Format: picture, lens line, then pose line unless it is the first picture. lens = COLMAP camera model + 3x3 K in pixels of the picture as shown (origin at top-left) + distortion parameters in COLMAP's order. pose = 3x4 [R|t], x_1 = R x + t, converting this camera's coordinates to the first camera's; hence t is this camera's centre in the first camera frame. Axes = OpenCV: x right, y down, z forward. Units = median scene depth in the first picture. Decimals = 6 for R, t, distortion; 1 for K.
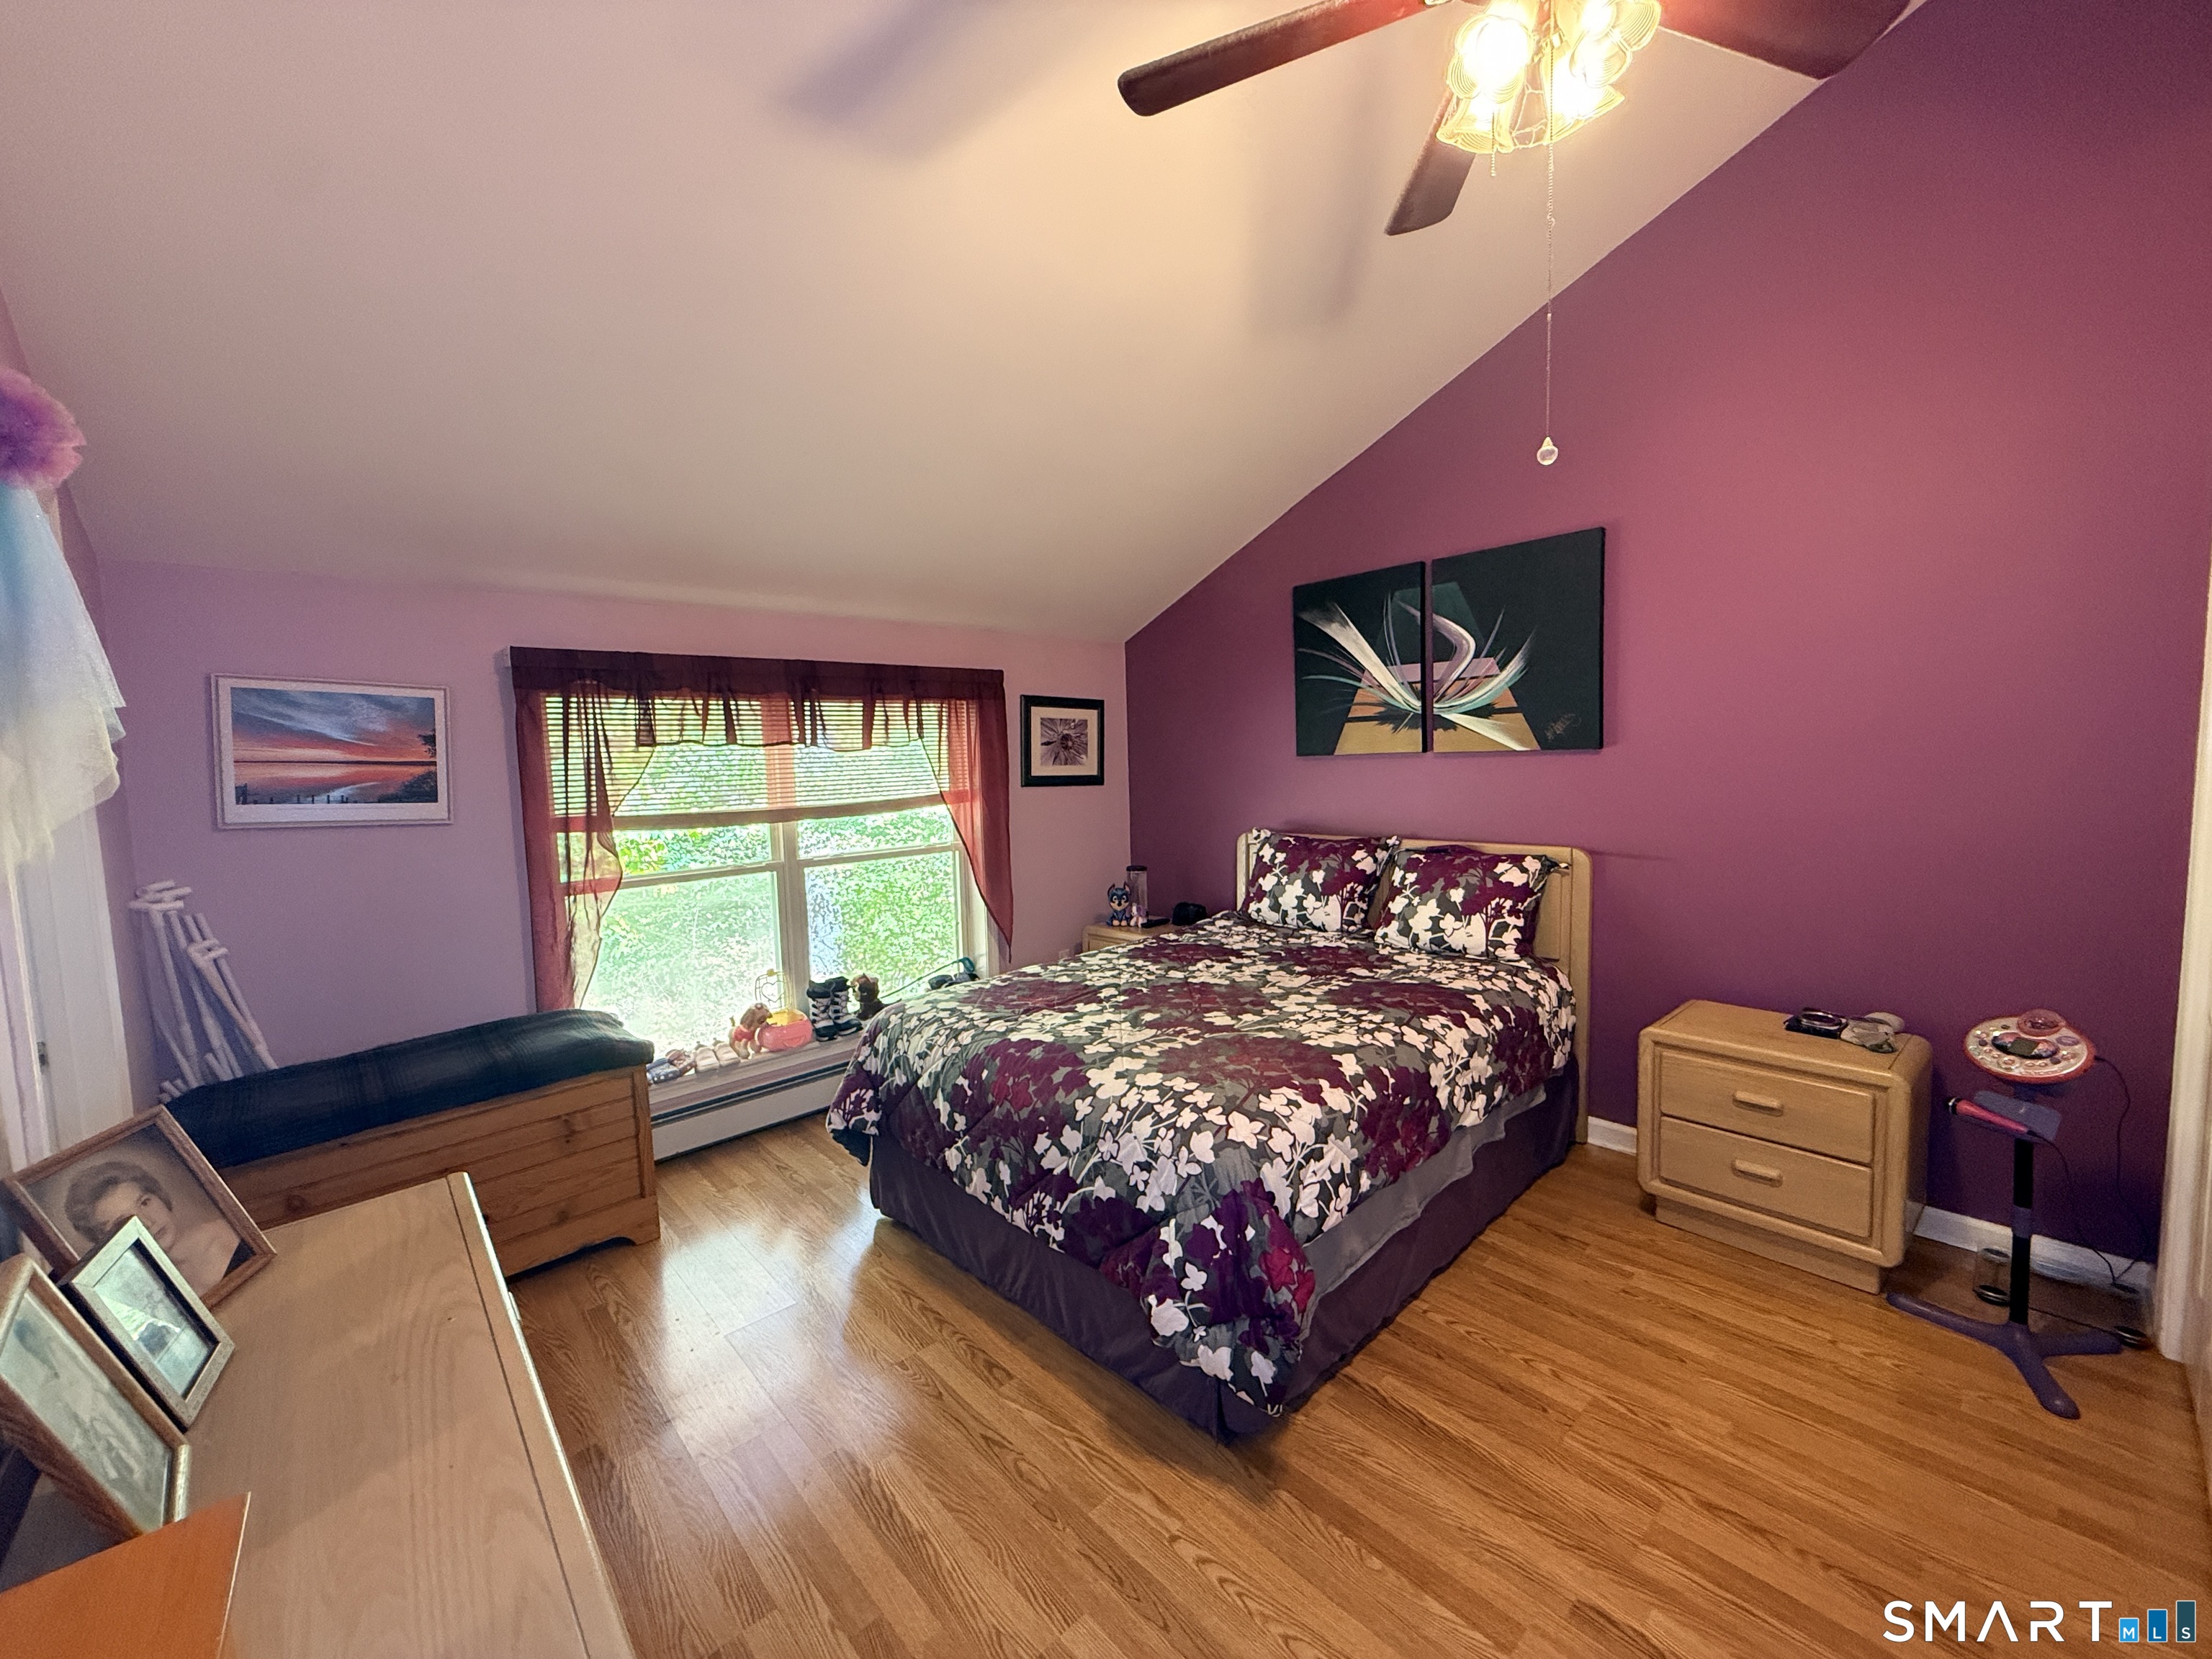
lens RADIAL K [[878.2, 0, 1096.6], [0, 878.2, 823.3], [0, 0, 1]] dist [-0.001248, 0.001250]
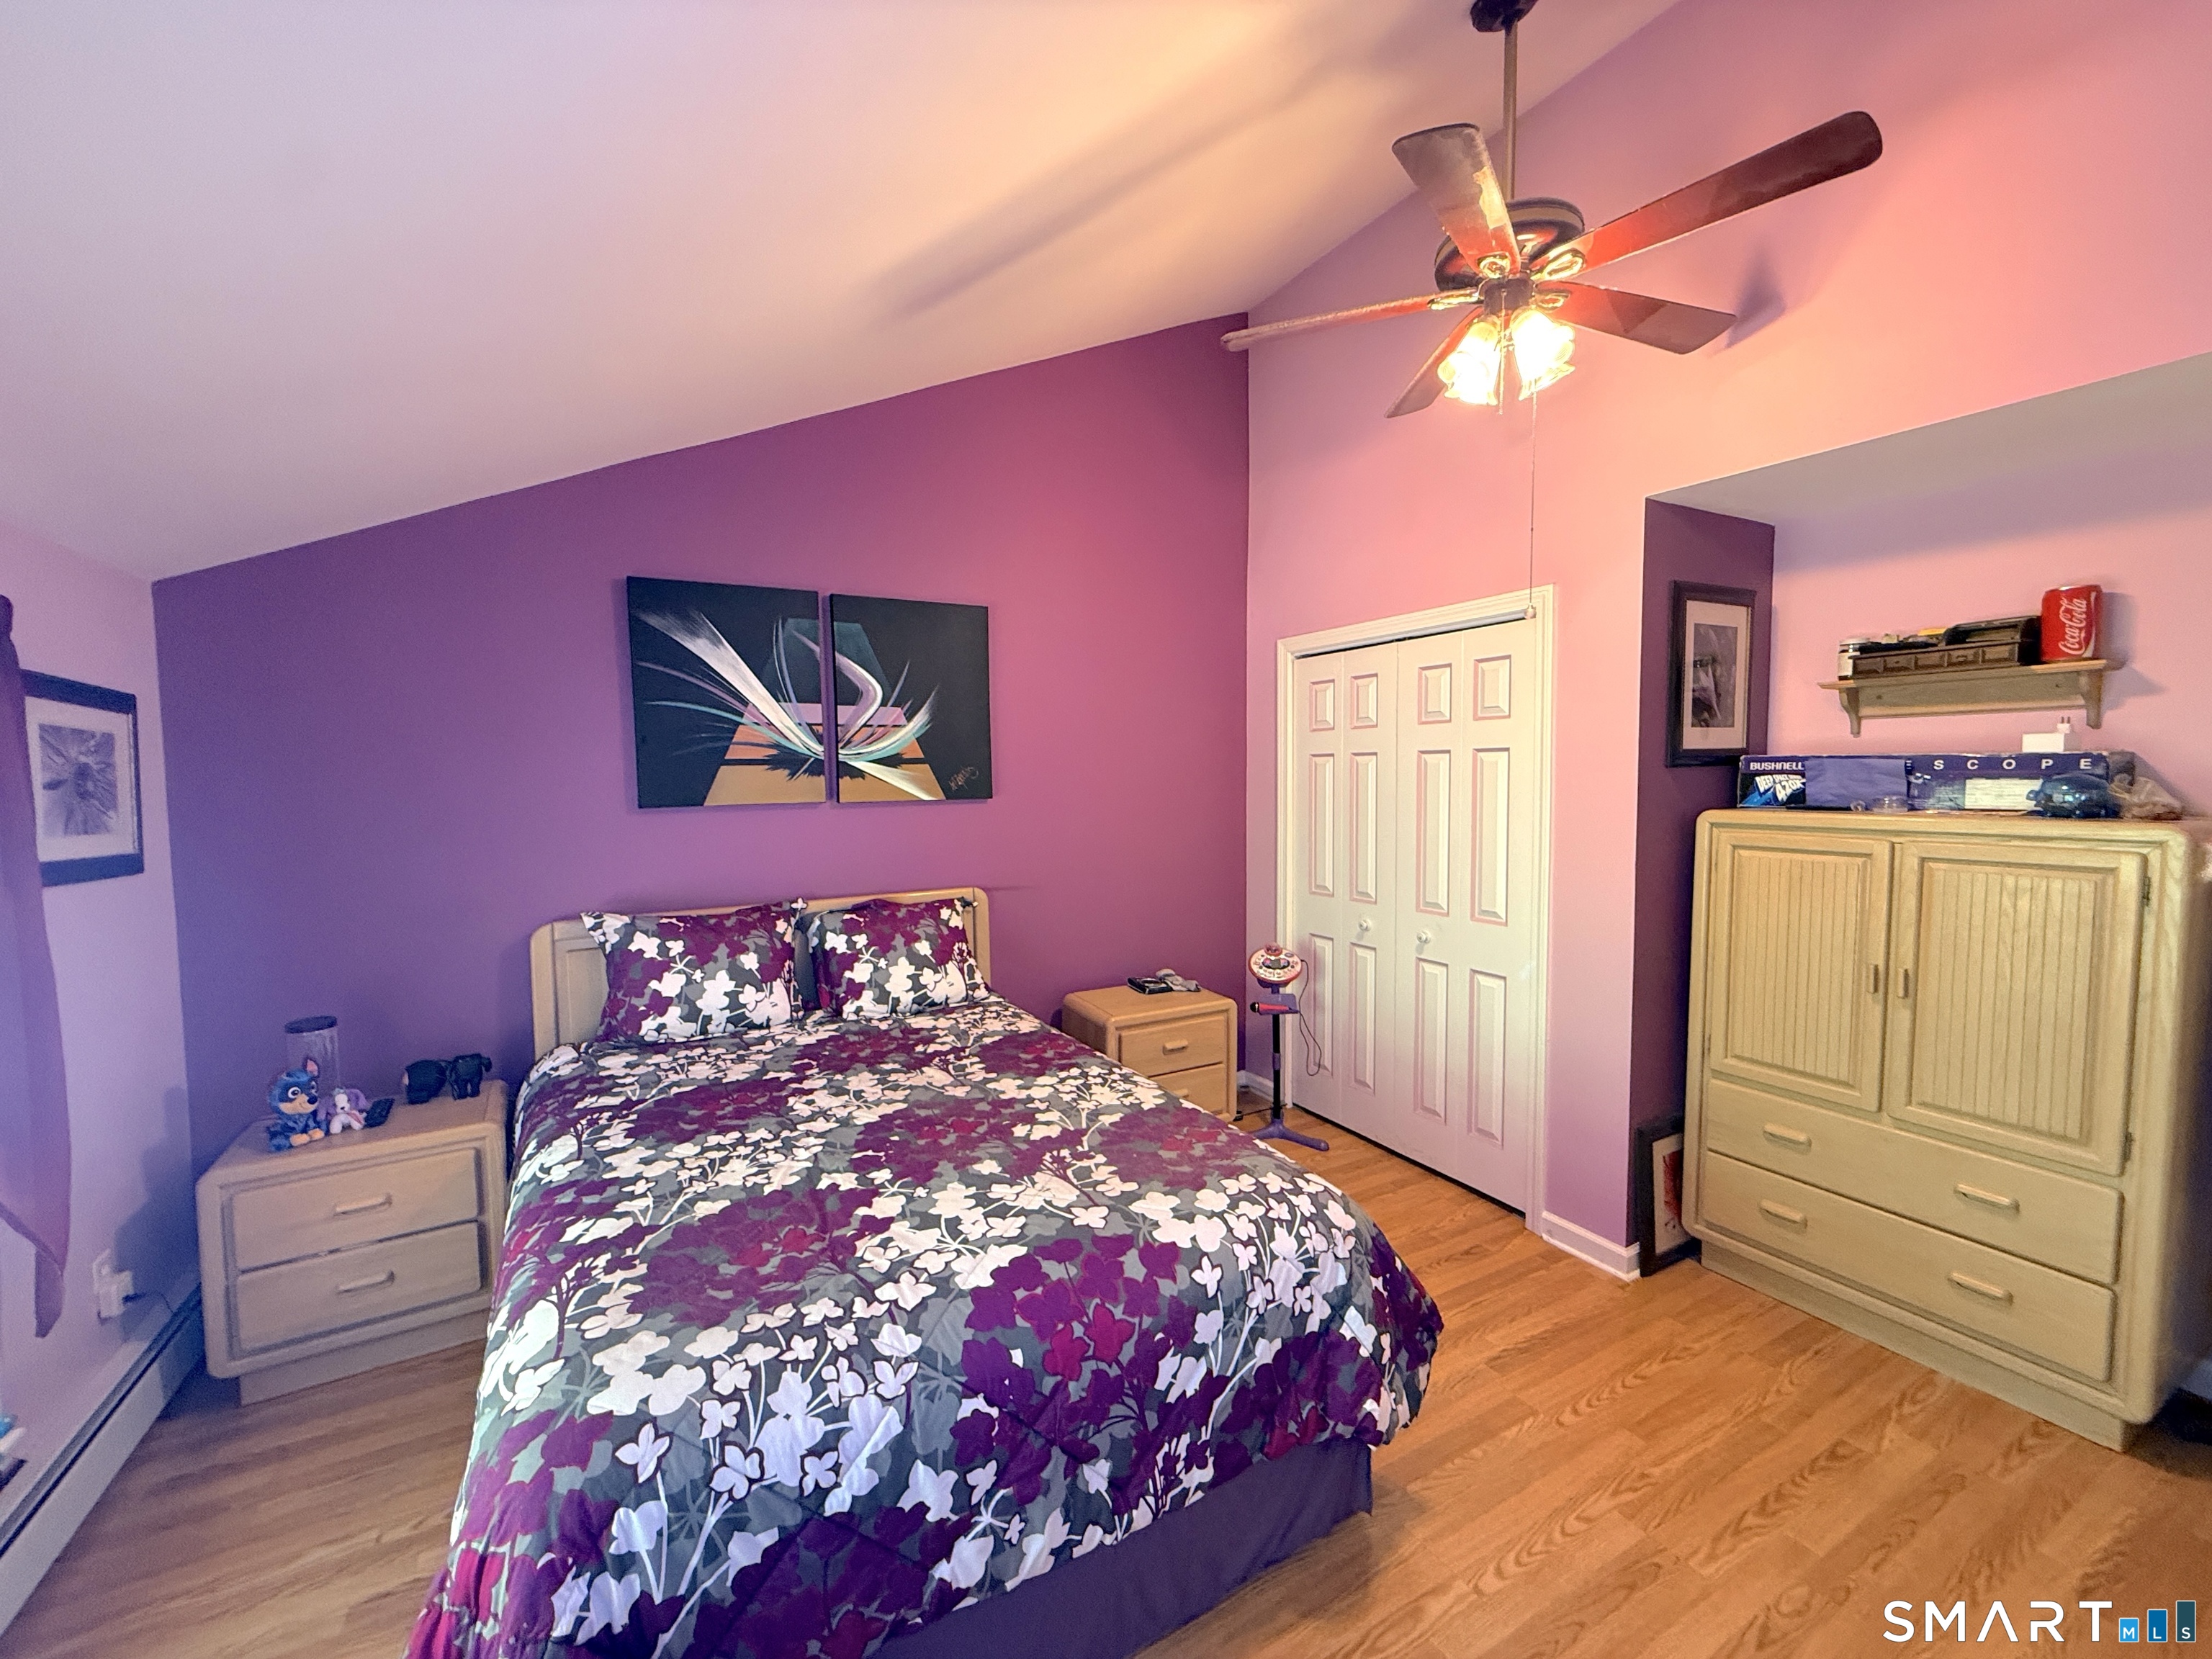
lens RADIAL K [[878.2, 0, 1095.0], [0, 878.2, 830.5], [0, 0, 1]] dist [-0.001248, 0.001250]
pose [[0.235181, -0.035520, 0.971302, -0.544435], [0.080319, 0.996624, 0.016998, -0.055387], [-0.968627, 0.074016, 0.237240, 0.640747]]
